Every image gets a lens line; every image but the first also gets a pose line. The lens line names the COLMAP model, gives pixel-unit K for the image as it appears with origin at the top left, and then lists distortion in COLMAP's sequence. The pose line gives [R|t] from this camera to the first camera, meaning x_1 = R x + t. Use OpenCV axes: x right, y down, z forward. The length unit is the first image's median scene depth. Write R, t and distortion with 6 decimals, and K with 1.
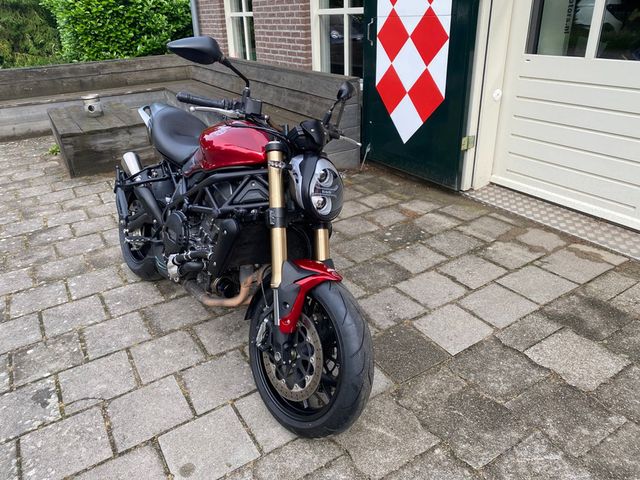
lens RADIAL K [[489.2, 0, 317.0], [0, 489.2, 239.8], [0, 0, 1]] dist [0.001915, -0.003136]
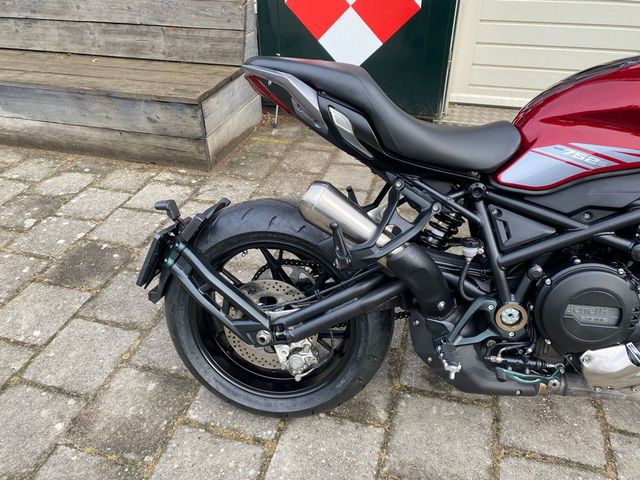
lens RADIAL K [[485.2, 0, 313.3], [0, 485.2, 242.7], [0, 0, 1]] dist [0.030974, -0.044686]
pose [[0.734616, -0.360257, 0.574938, -0.479464], [0.276350, 0.932787, 0.231385, -0.169855], [-0.619653, -0.011095, 0.784797, 0.502303]]
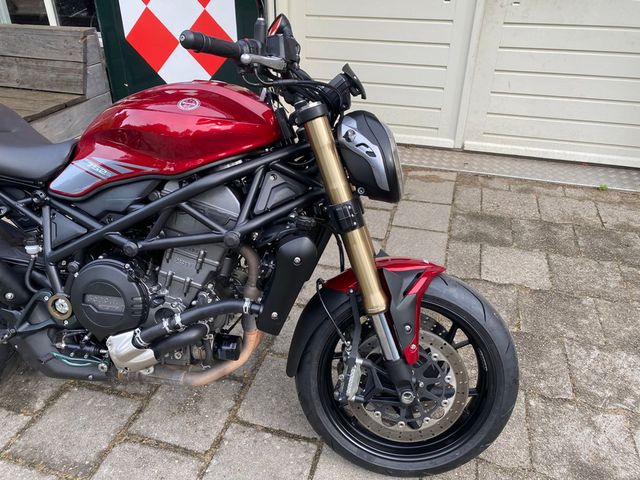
lens RADIAL K [[489.2, 0, 317.0], [0, 489.2, 239.8], [0, 0, 1]] dist [0.001915, -0.003136]
pose [[0.738619, -0.306310, 0.600514, -0.274754], [0.258297, 0.951417, 0.167598, -0.071355], [-0.622675, 0.031320, 0.781853, 0.254592]]
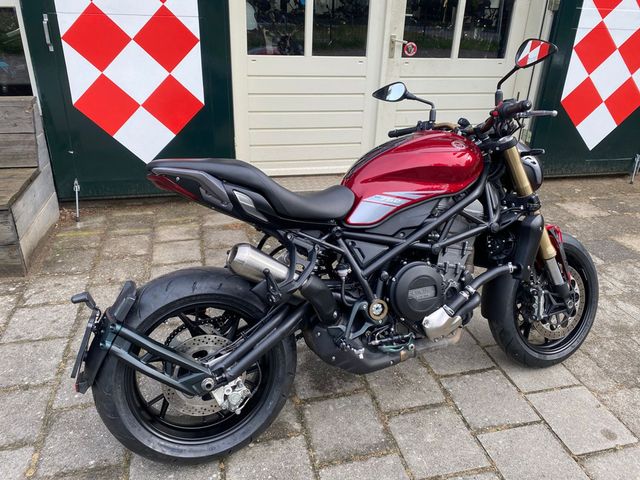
lens RADIAL K [[486.4, 0, 319.9], [0, 486.4, 230.4], [0, 0, 1]] dist [0.043990, -0.065739]
pose [[0.281904, -0.350580, 0.893098, -0.636703], [0.366717, 0.899545, 0.237357, -0.219511], [-0.886594, 0.260602, 0.382148, 0.521226]]
